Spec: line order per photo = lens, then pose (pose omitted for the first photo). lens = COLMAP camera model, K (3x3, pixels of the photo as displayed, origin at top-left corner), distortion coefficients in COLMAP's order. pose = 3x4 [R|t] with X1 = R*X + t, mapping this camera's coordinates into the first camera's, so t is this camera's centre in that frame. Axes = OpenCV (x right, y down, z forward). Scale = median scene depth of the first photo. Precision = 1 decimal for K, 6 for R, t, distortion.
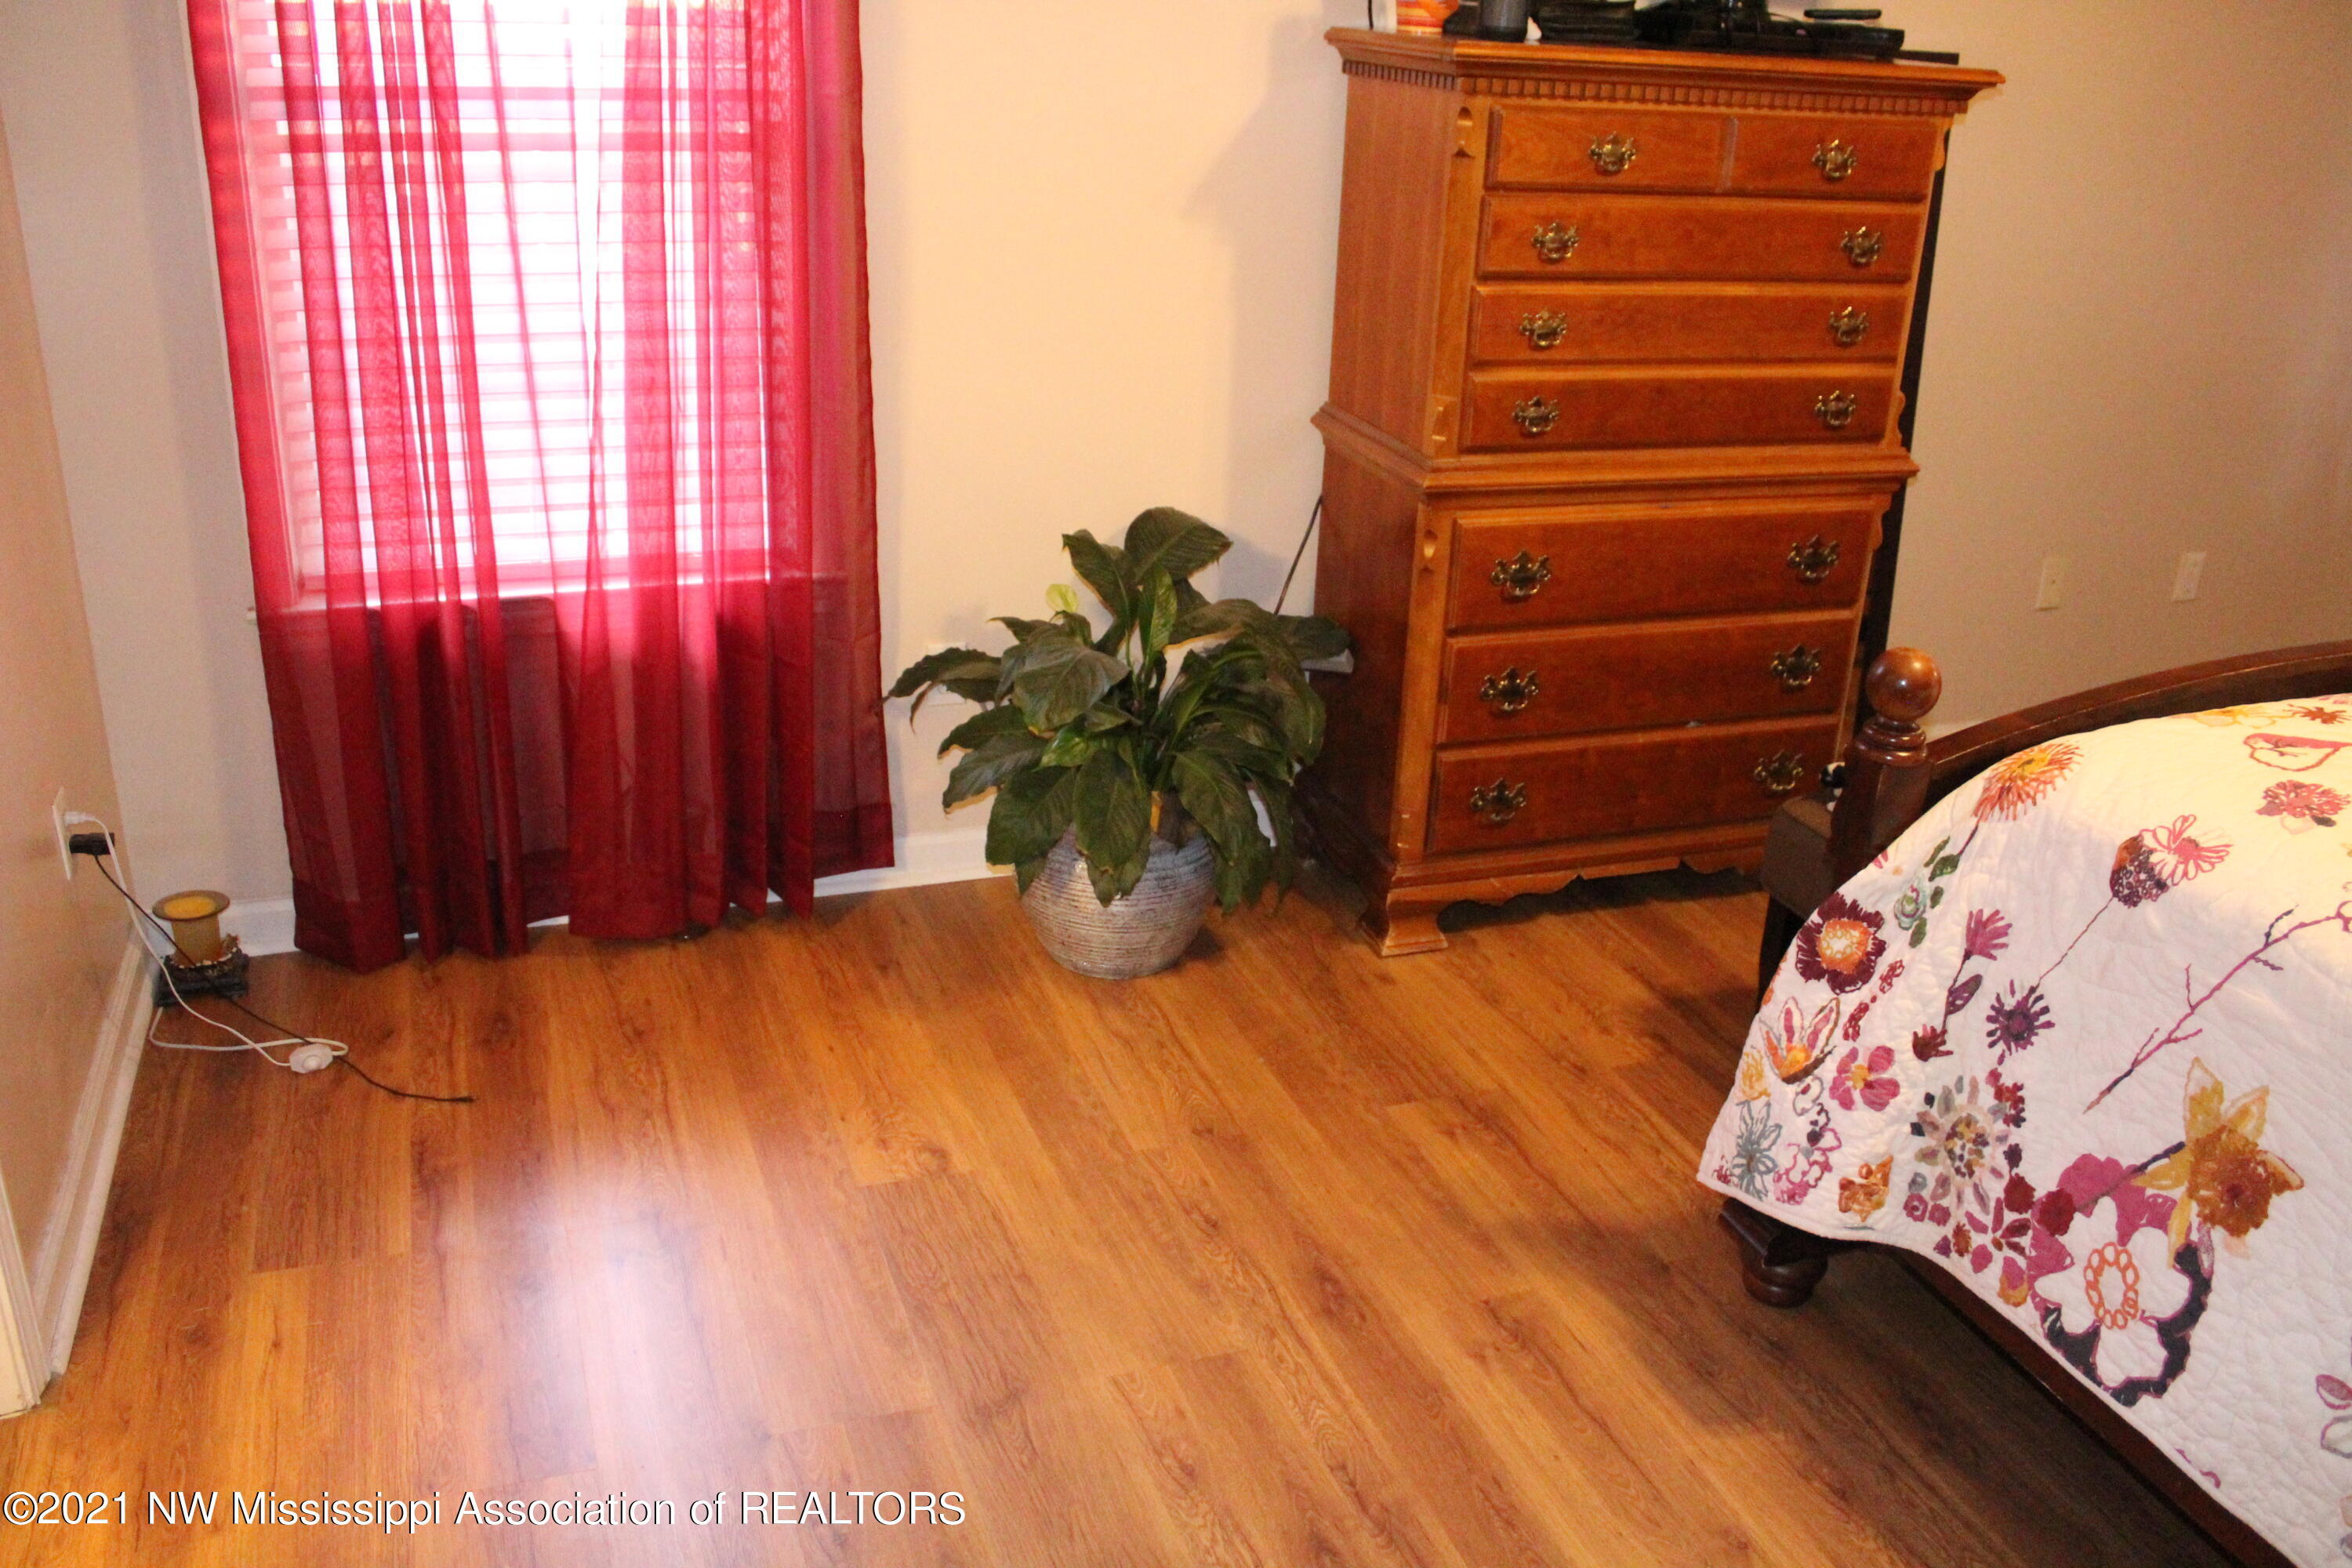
lens RADIAL K [[1986.2, 0, 1163.3], [0, 1986.2, 778.4], [0, 0, 1]] dist [-0.163906, 0.143215]
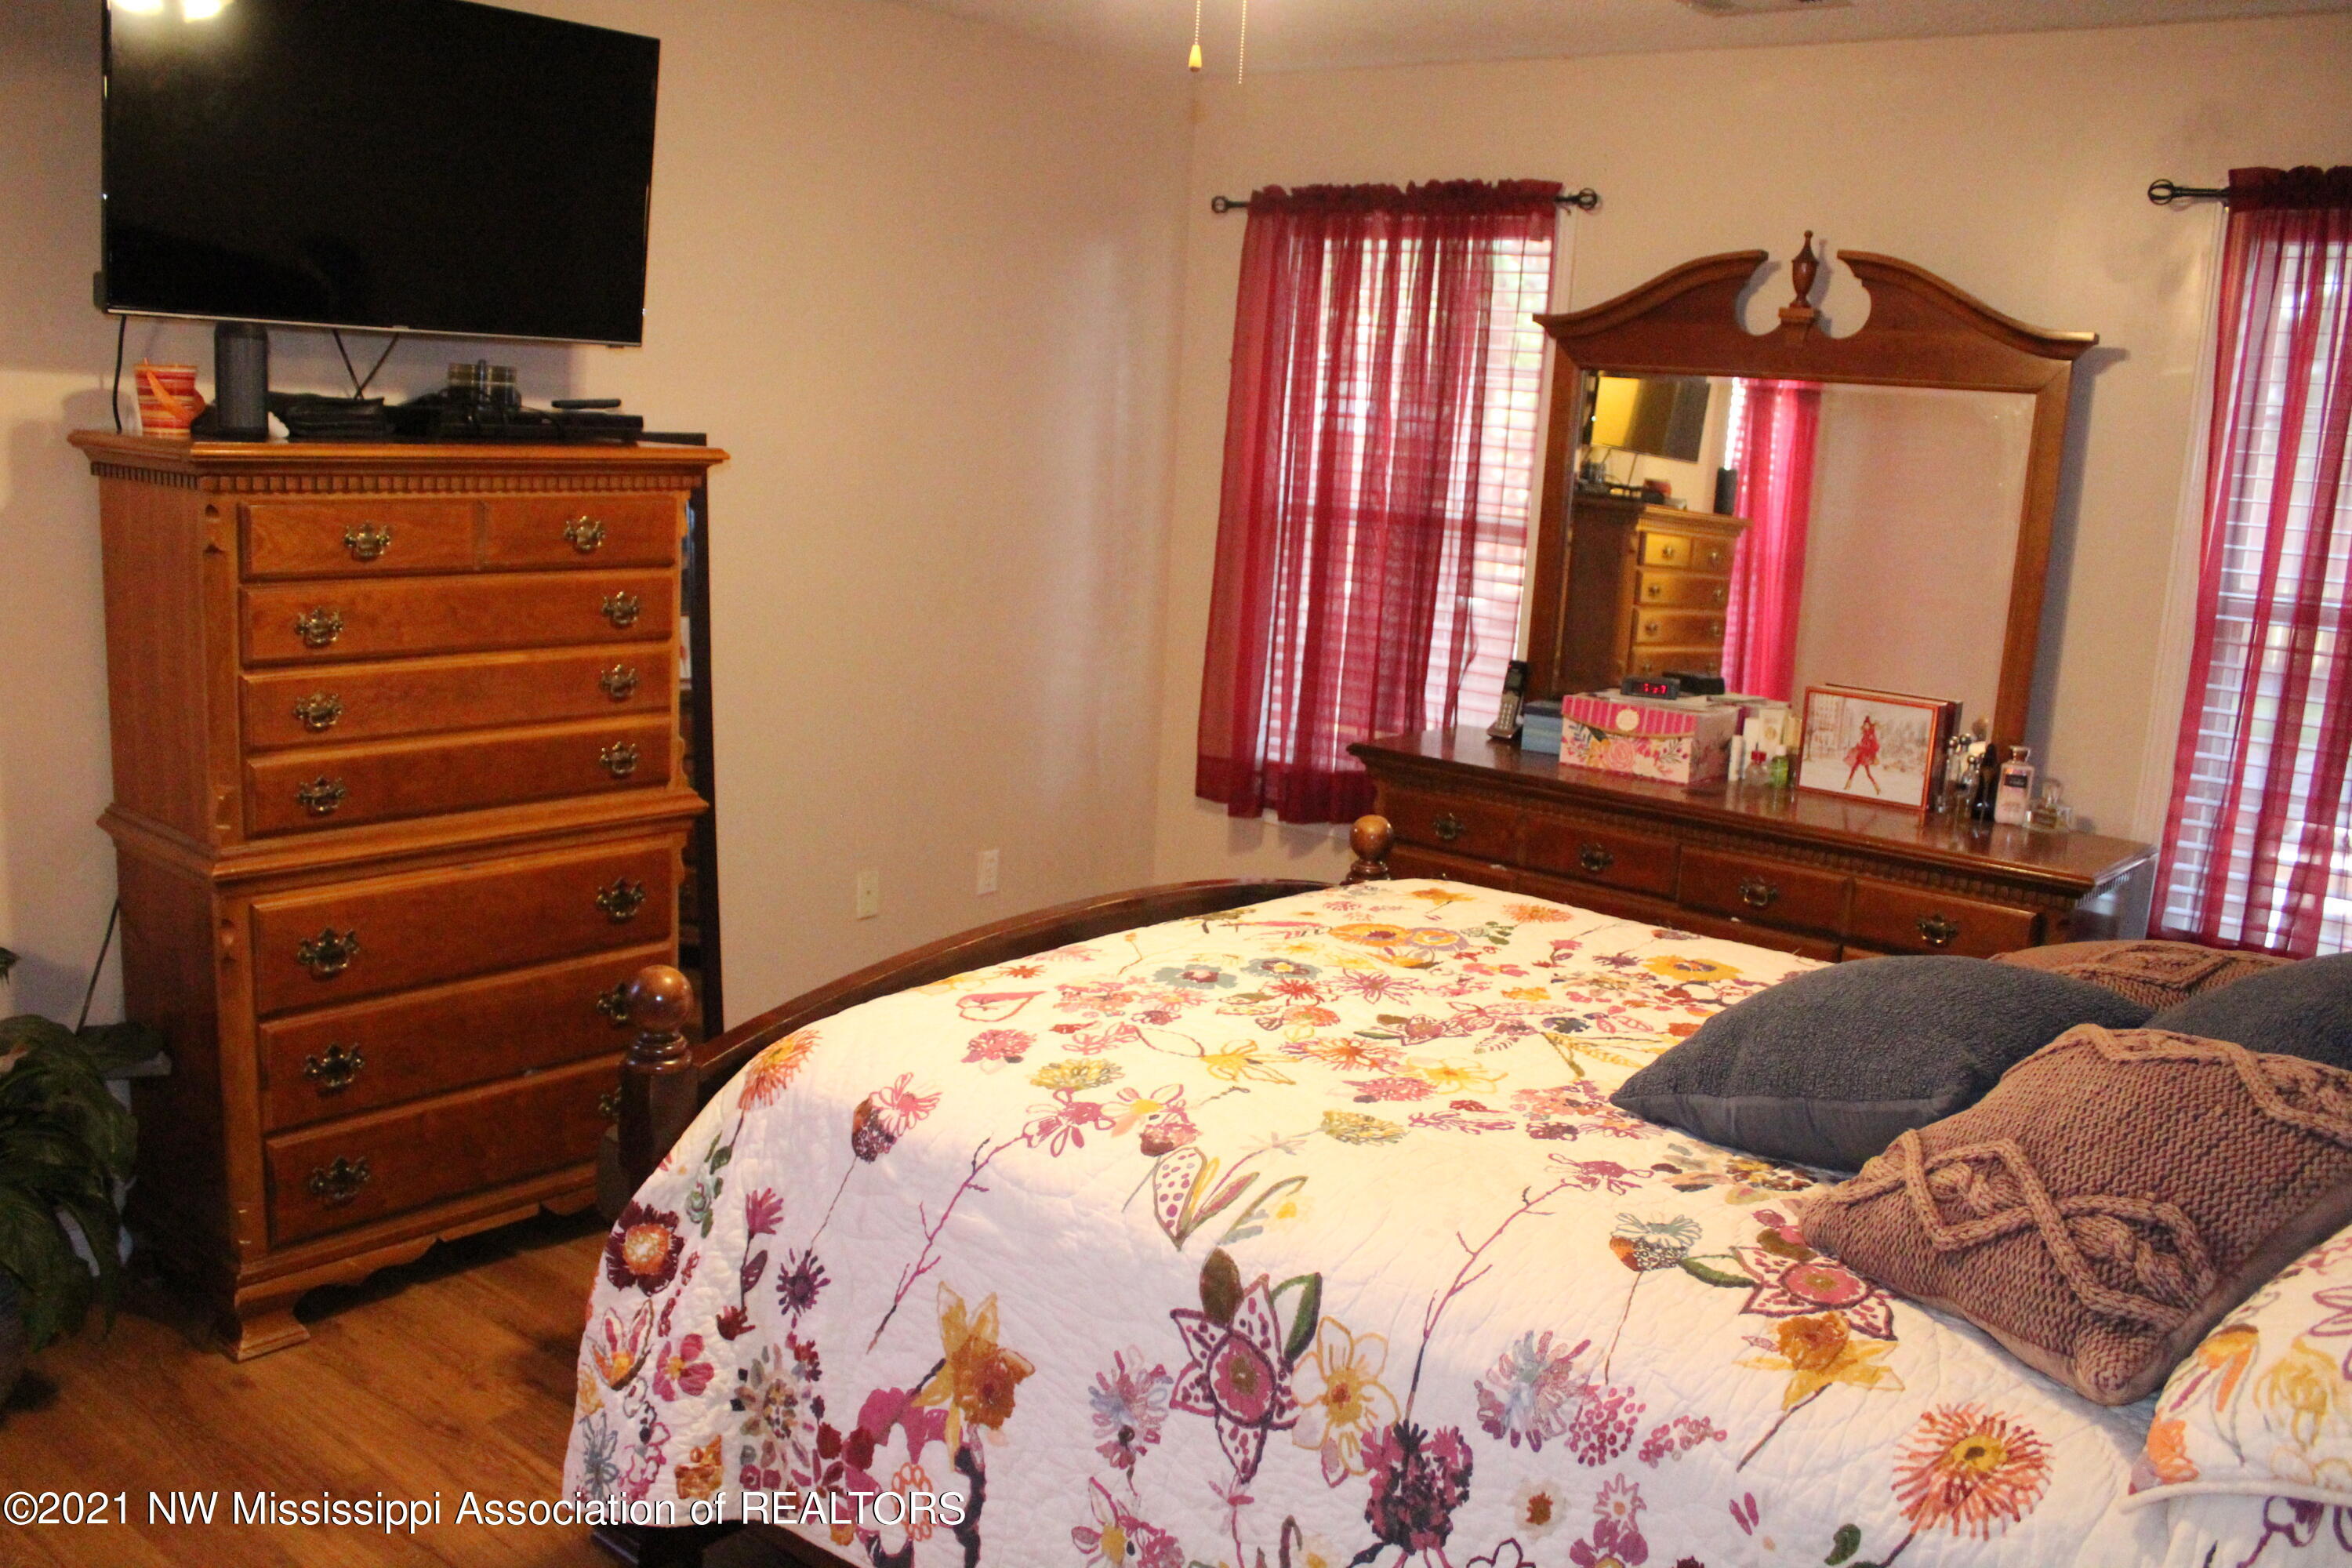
lens RADIAL K [[1986.2, 0, 1158.8], [0, 1986.2, 781.1], [0, 0, 1]] dist [-0.163906, 0.143215]
pose [[0.856787, -0.090090, 0.507740, 0.054394], [0.180655, 0.974661, -0.131911, 0.021057], [-0.482990, 0.204745, 0.851352, -0.073953]]
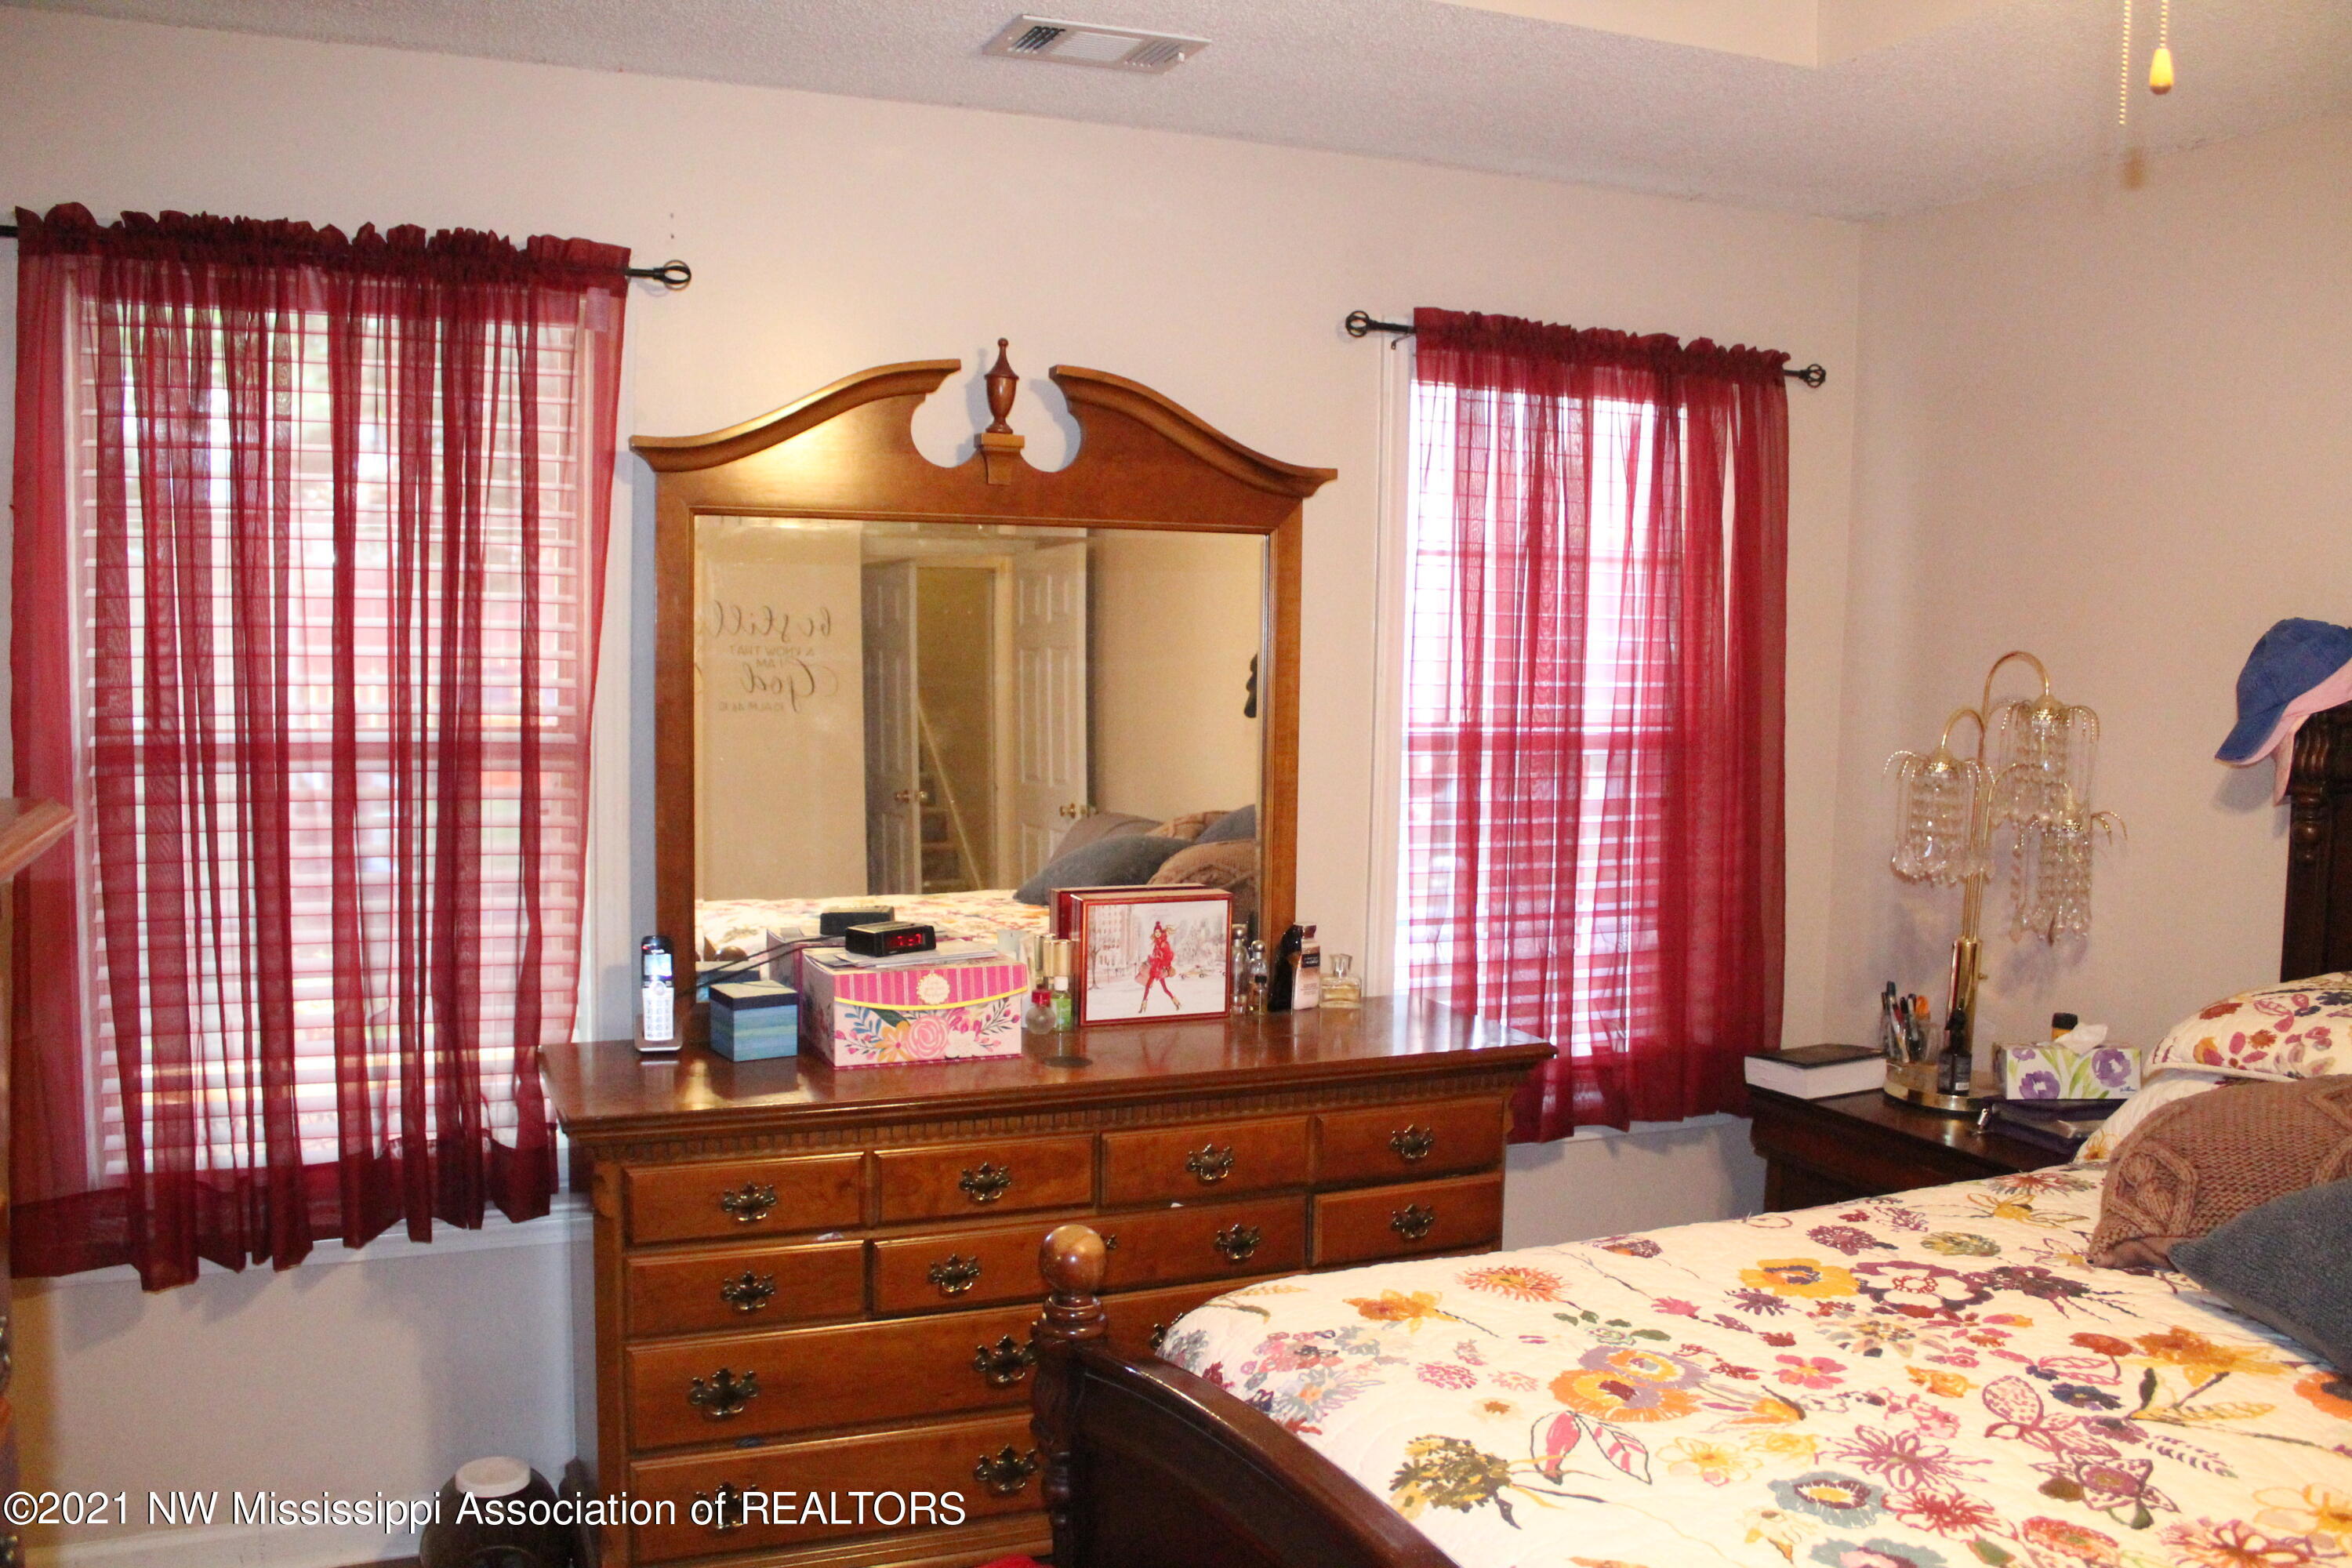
lens RADIAL K [[1986.2, 0, 1160.1], [0, 1986.2, 785.0], [0, 0, 1]] dist [-0.163906, 0.143215]
pose [[-0.059669, -0.137835, 0.988656, 0.034042], [0.361915, 0.920045, 0.150112, -0.365361], [-0.930299, 0.366767, -0.005014, 0.821456]]
